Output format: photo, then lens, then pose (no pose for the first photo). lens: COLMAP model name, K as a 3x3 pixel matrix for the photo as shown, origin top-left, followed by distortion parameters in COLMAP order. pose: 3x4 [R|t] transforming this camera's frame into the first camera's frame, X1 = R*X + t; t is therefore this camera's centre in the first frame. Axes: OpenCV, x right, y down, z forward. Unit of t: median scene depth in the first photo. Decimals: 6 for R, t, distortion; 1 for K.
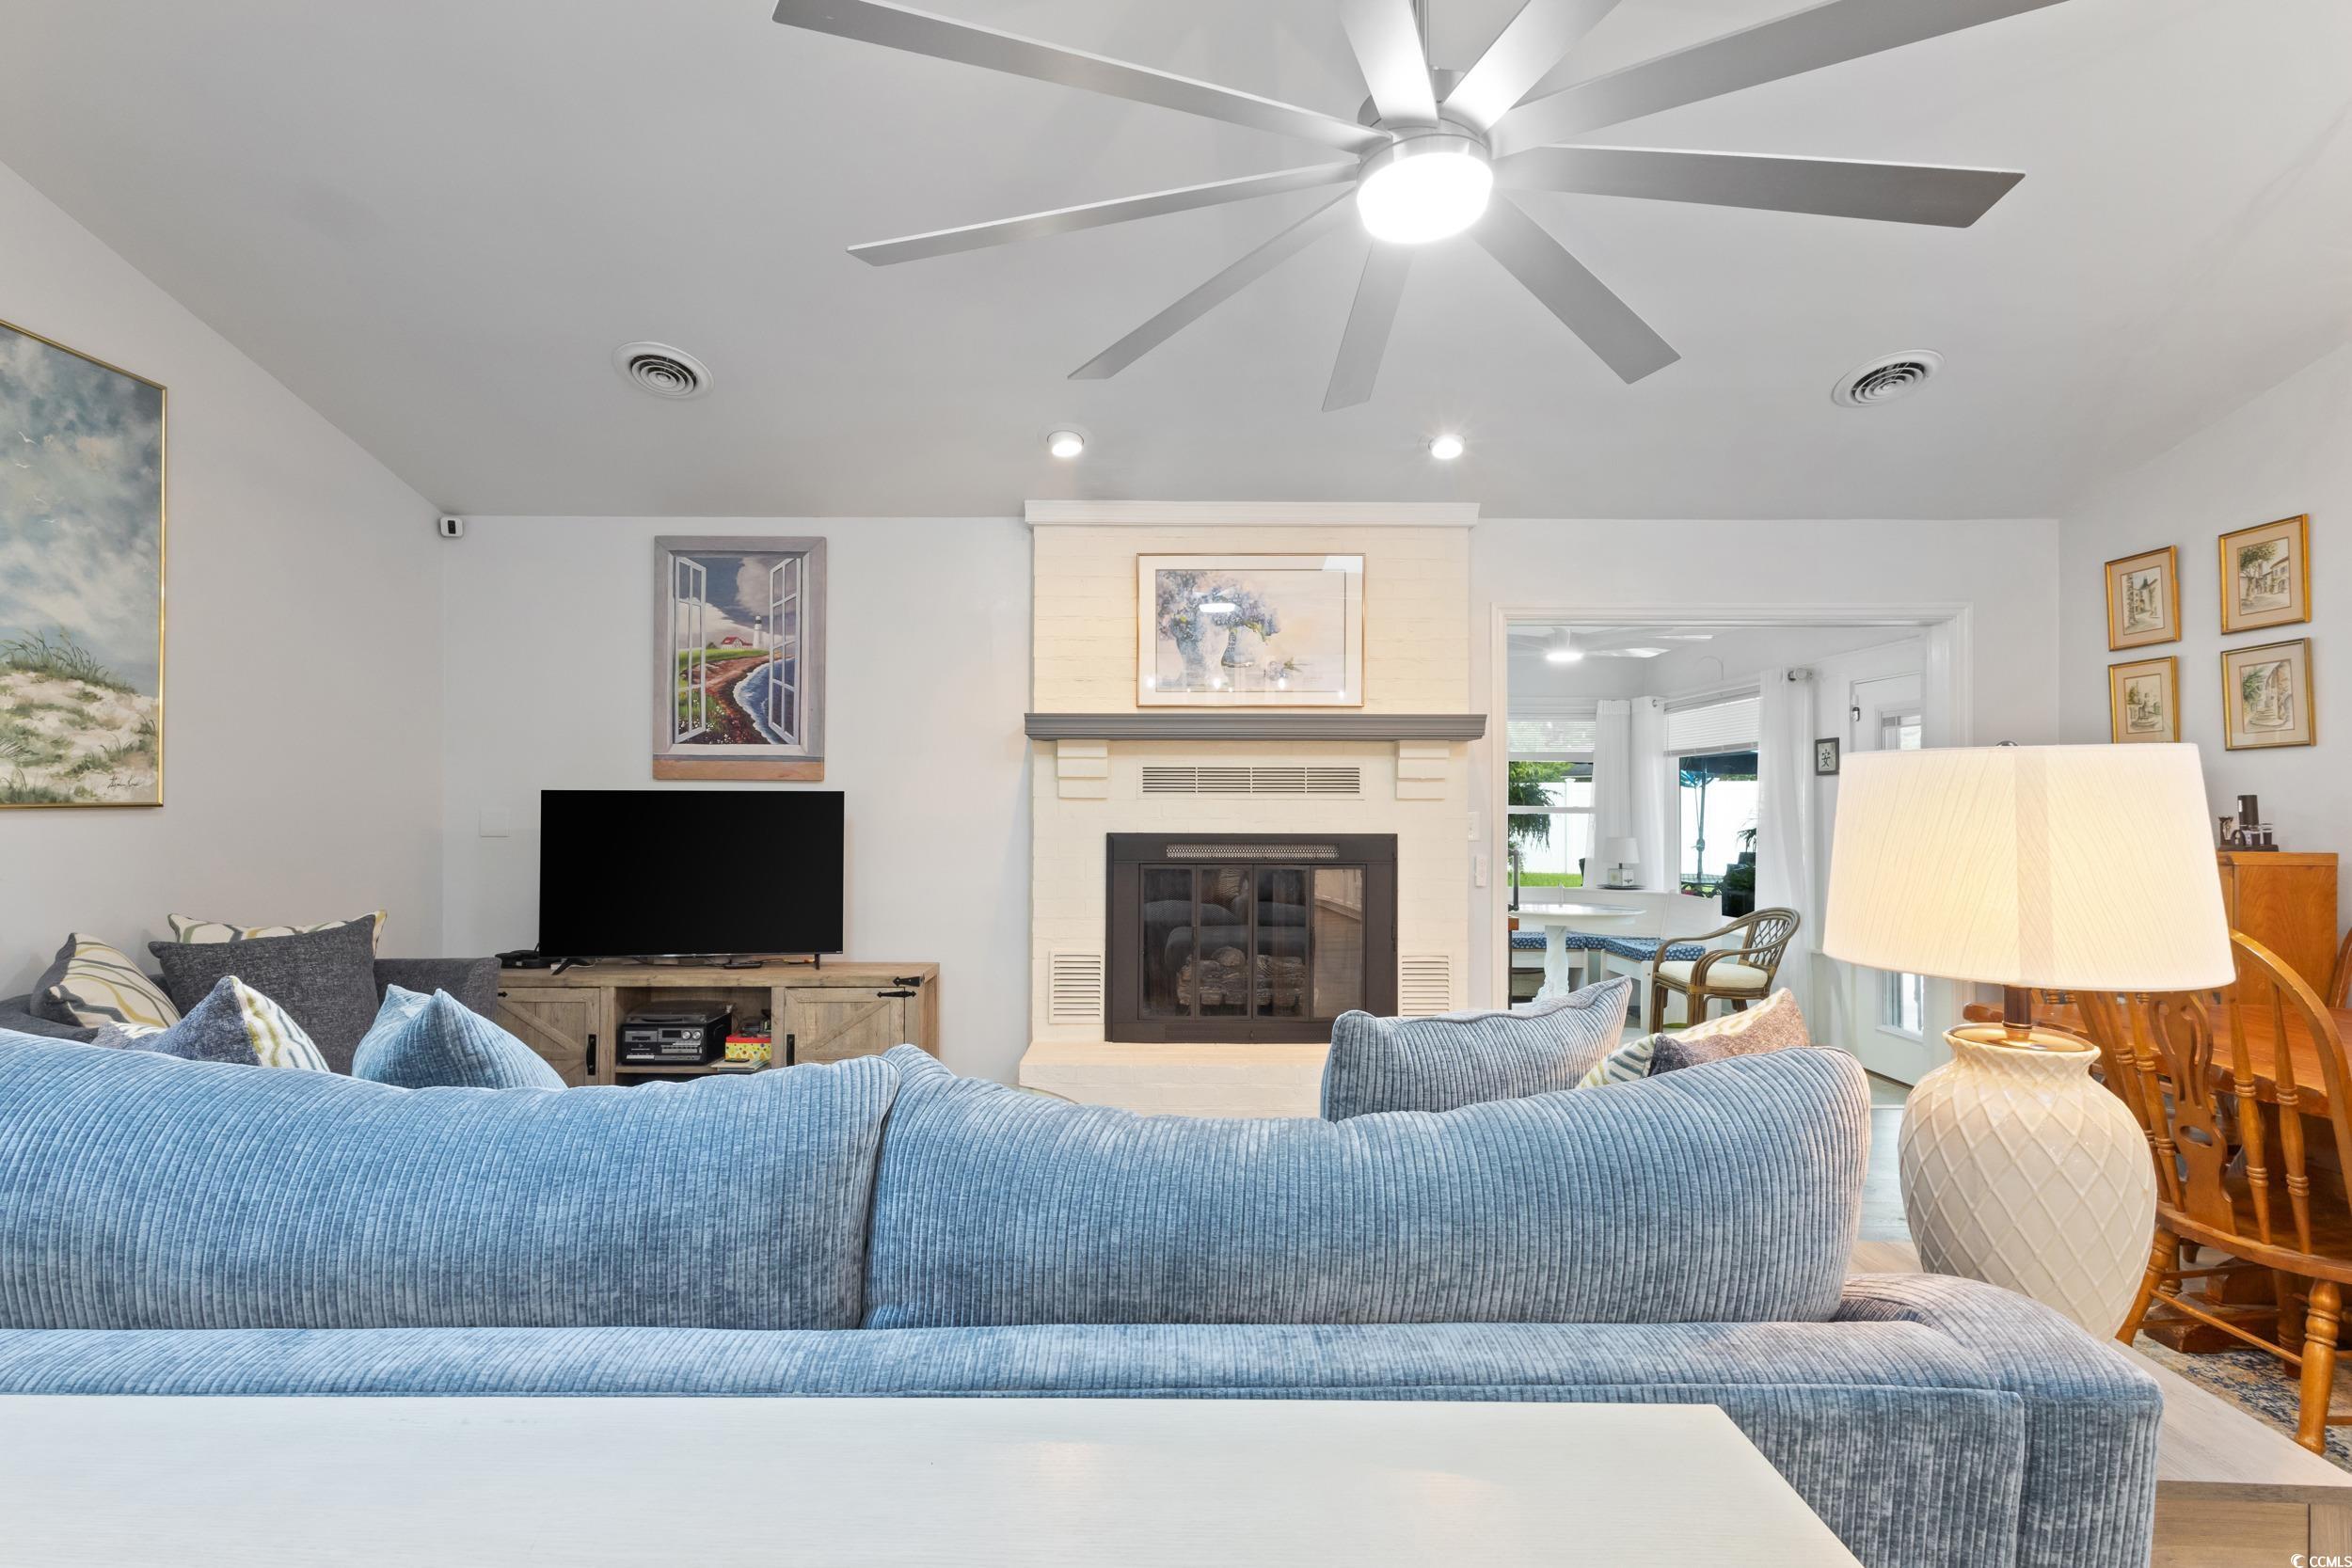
lens RADIAL K [[1099.0, 0, 1141.1], [0, 1099.0, 787.8], [0, 0, 1]] dist [0.014655, -0.007878]
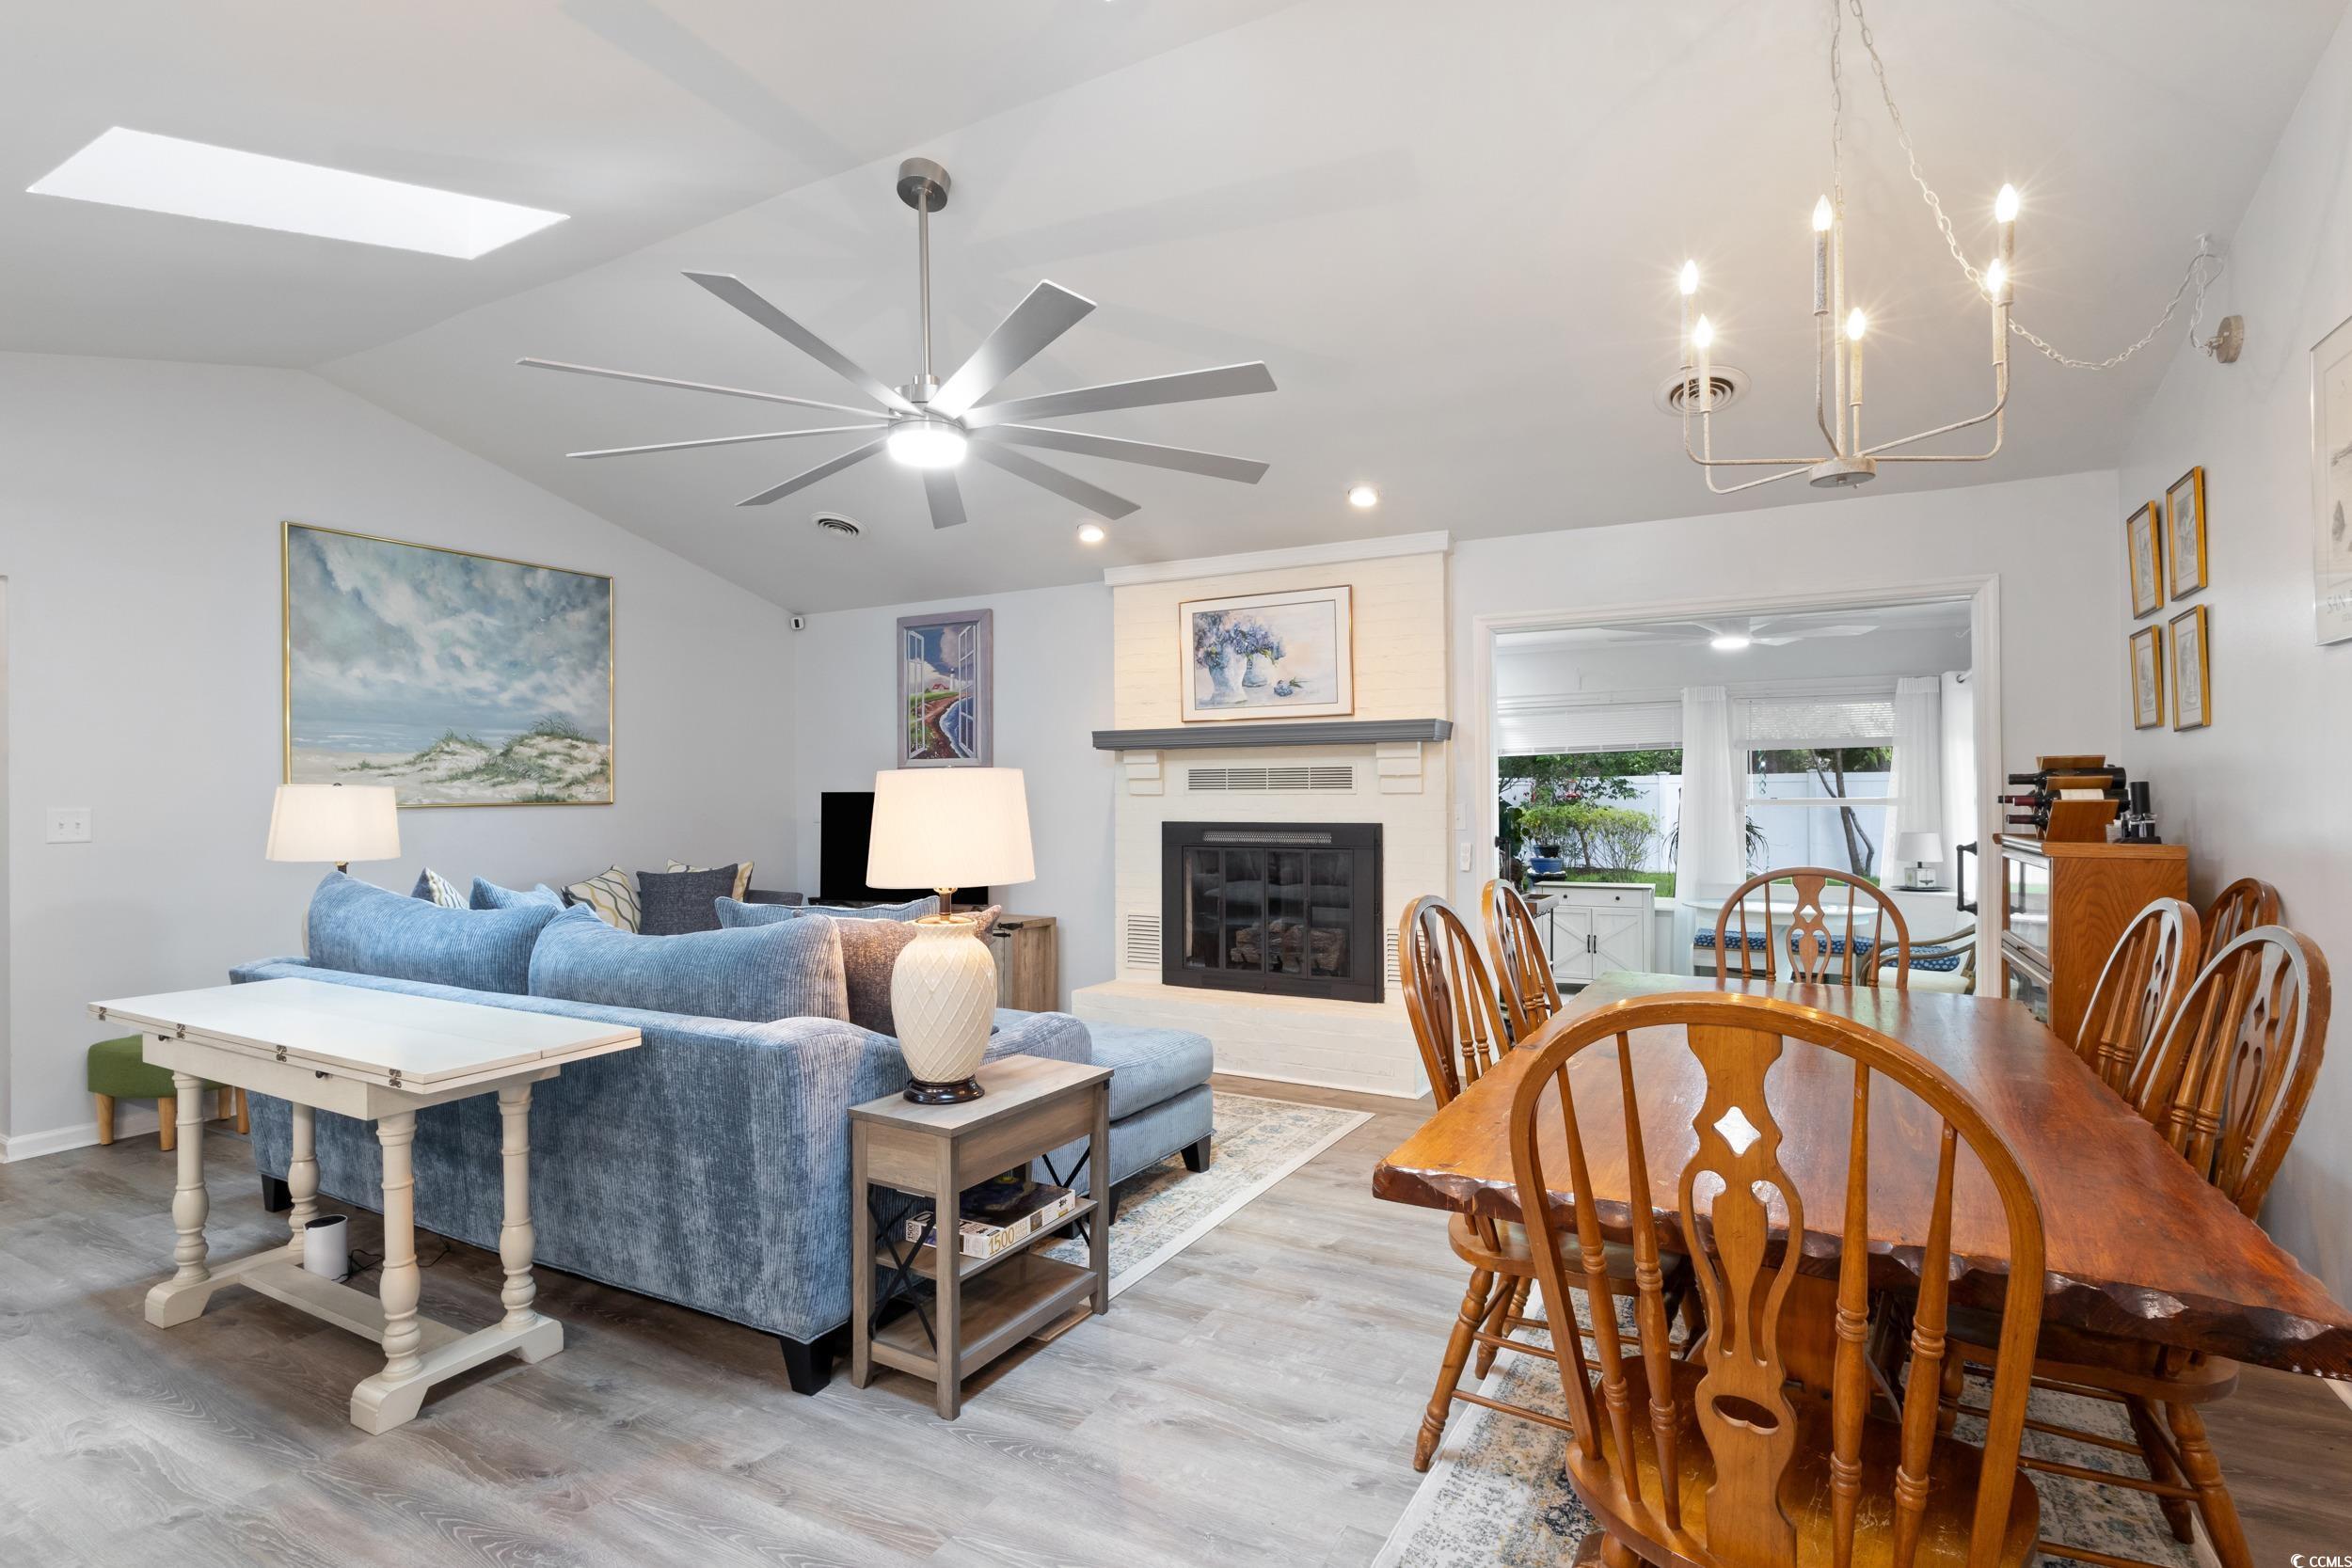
lens RADIAL K [[1147.5, 0, 1164.4], [0, 1147.5, 783.0], [0, 0, 1]] dist [-0.014086, -0.000179]
pose [[0.877079, -0.012583, -0.480181, 0.614106], [0.013022, 0.999912, -0.002416, -0.000780], [0.480169, -0.004134, 0.877166, -0.171557]]
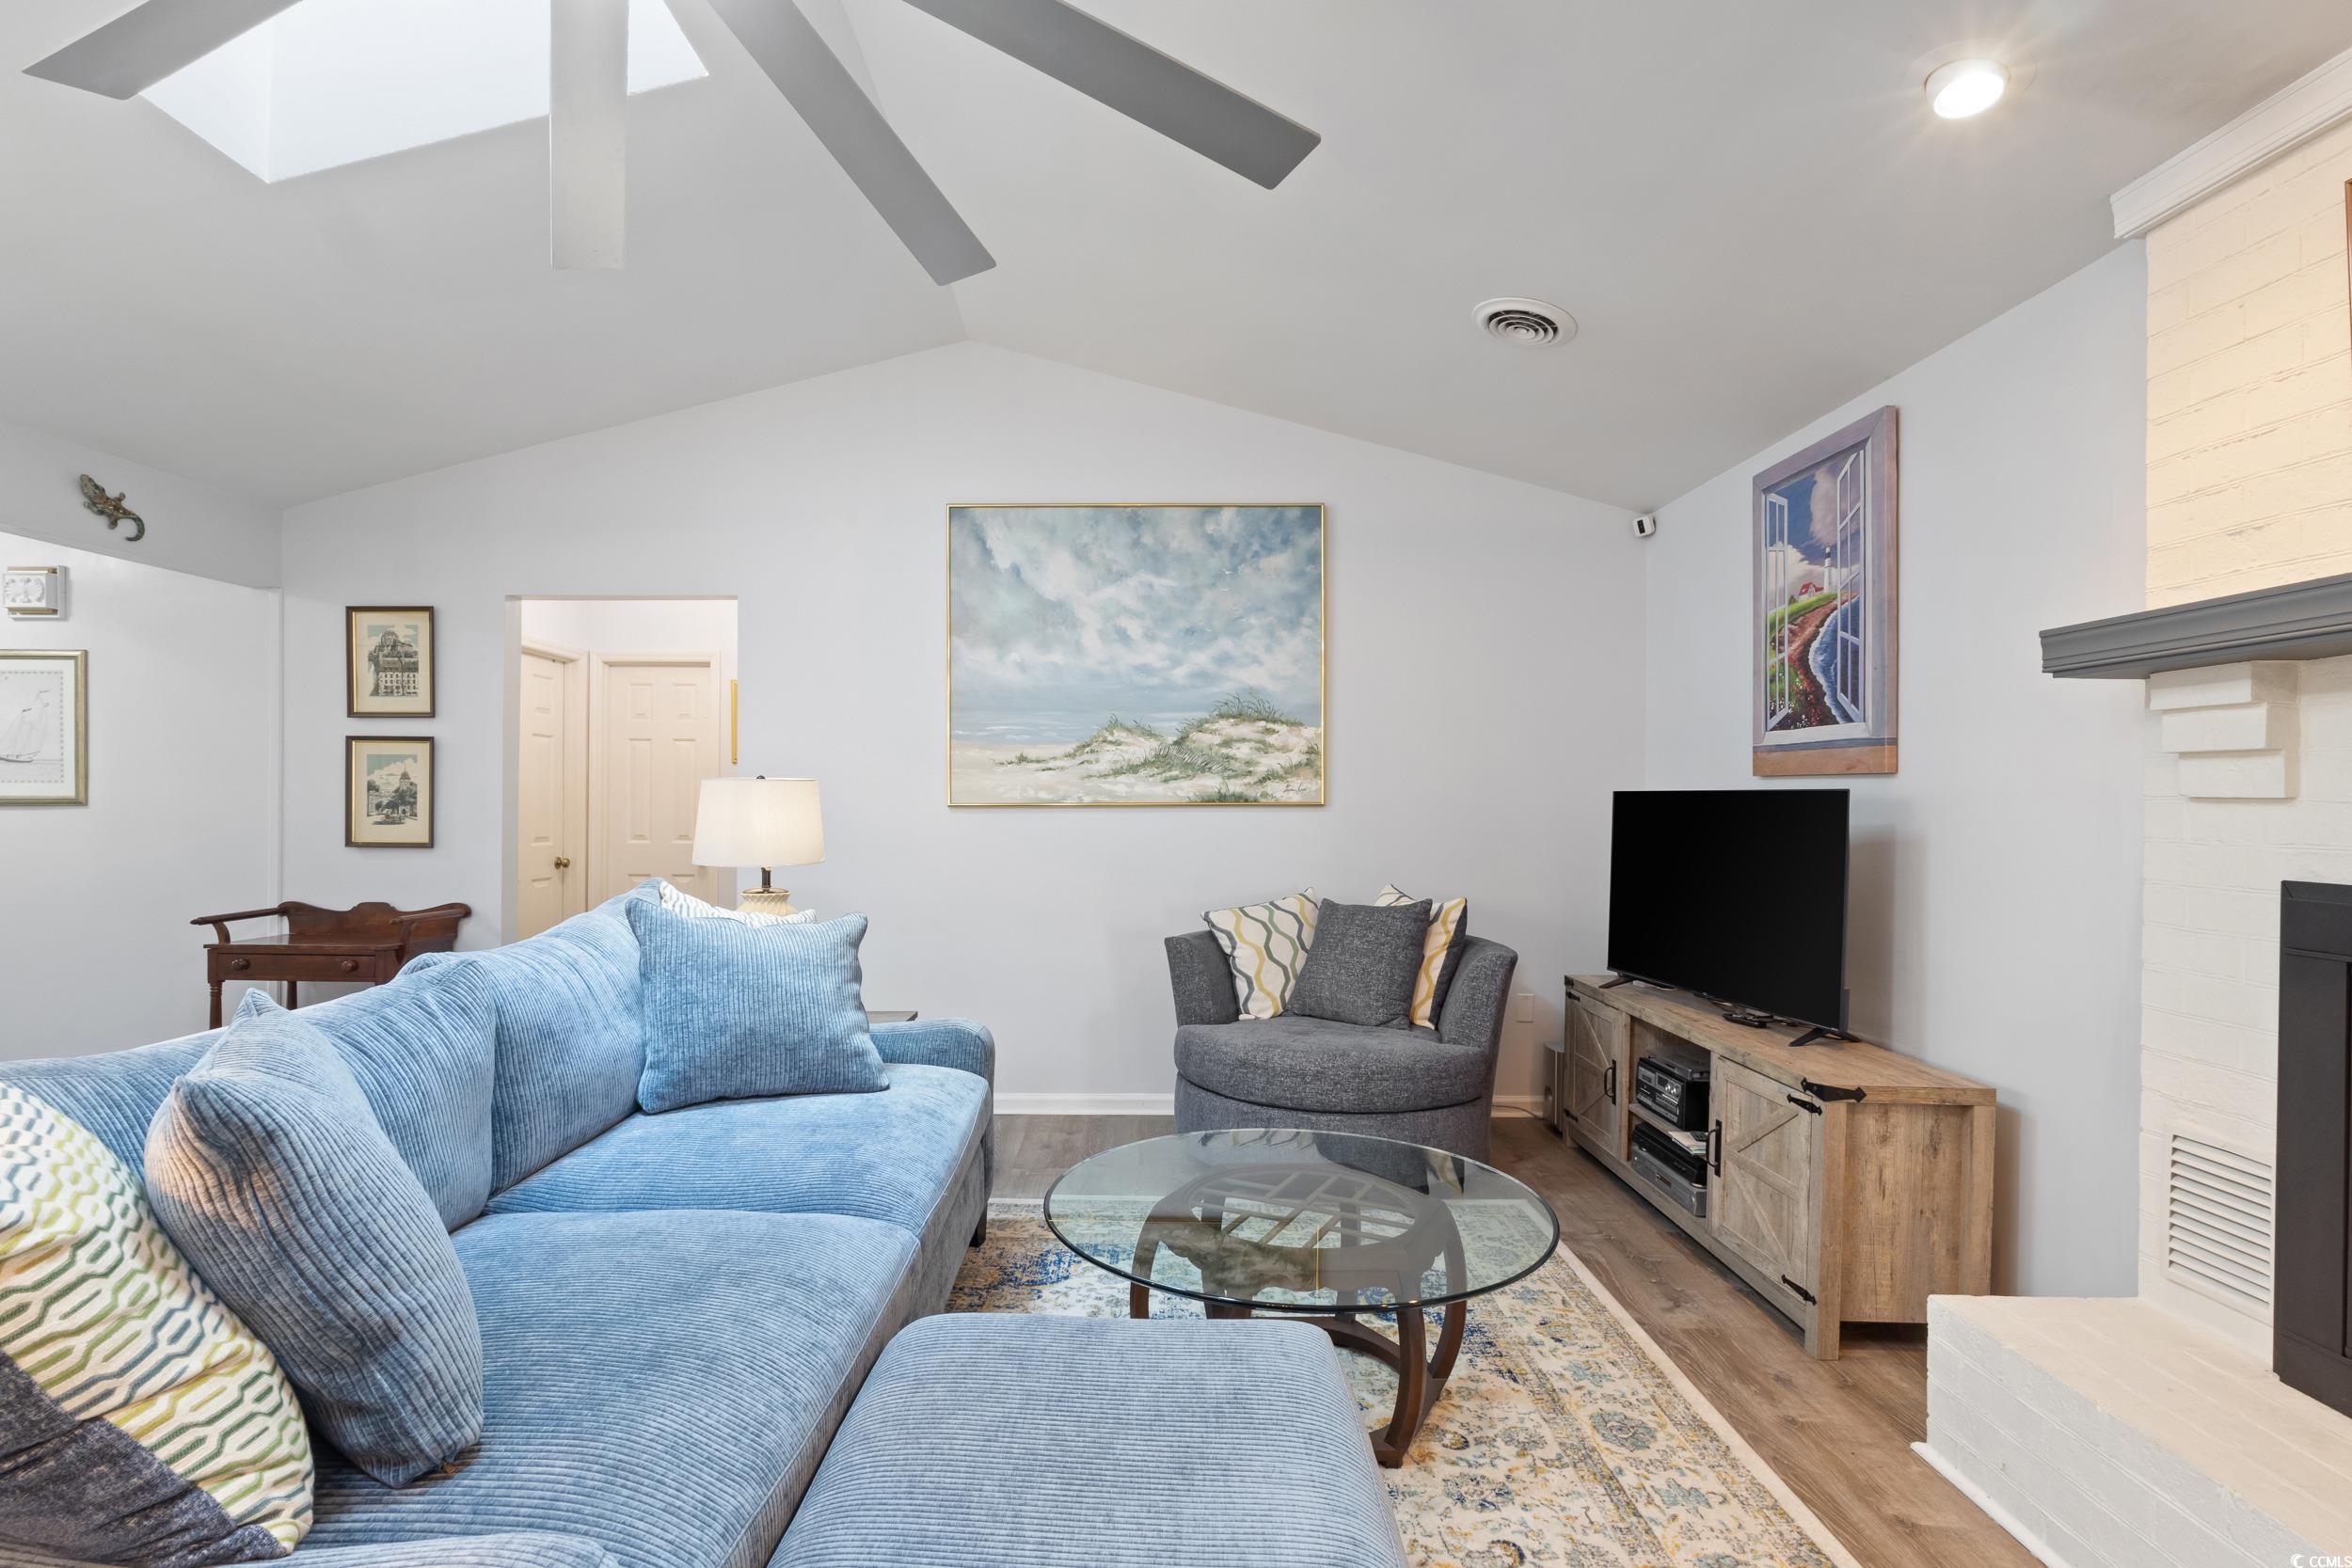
lens RADIAL K [[1138.7, 0, 1169.3], [0, 1138.7, 803.6], [0, 0, 1]] dist [-0.008491, 0.000617]
pose [[0.018132, 0.002027, -0.999834, 0.395955], [0.006185, 0.999979, 0.002139, 0.007678], [0.999816, -0.006223, 0.018119, 0.566338]]
